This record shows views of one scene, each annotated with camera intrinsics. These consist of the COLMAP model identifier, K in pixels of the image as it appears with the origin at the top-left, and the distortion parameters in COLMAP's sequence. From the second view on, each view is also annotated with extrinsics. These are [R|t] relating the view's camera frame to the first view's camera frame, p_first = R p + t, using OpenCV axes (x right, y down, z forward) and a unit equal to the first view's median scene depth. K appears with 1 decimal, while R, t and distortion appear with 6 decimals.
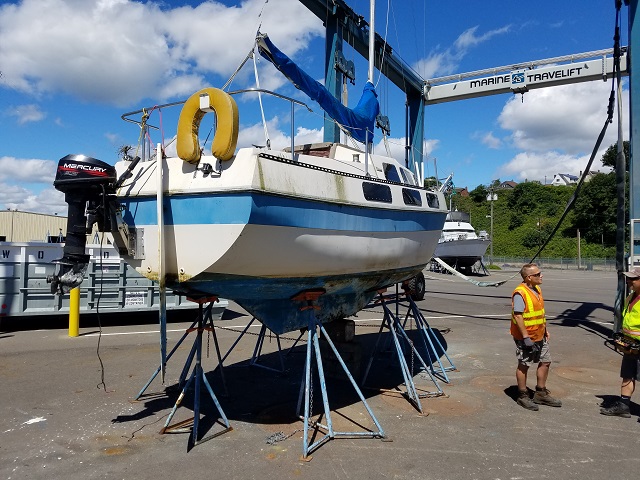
lens RADIAL K [[494.0, 0, 320.8], [0, 494.0, 239.3], [0, 0, 1]] dist [0.000934, -0.002237]
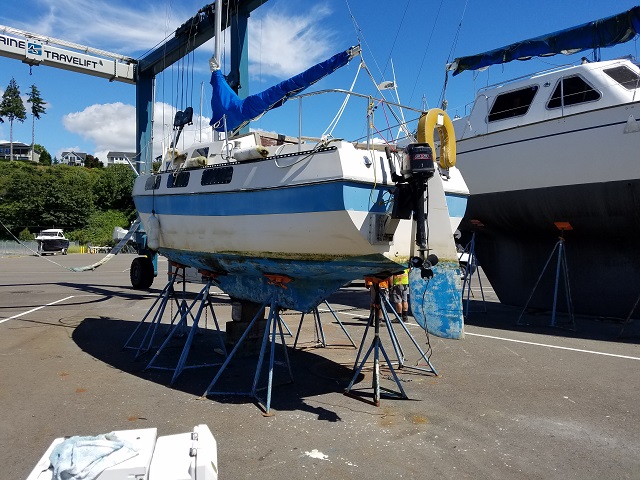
lens RADIAL K [[494.0, 0, 320.6], [0, 494.0, 241.6], [0, 0, 1]] dist [0.000934, -0.002237]
pose [[0.303686, -0.013342, 0.952679, -0.345272], [-0.016840, 0.999671, 0.019368, 0.009111], [-0.952623, -0.021925, 0.303361, 0.210194]]
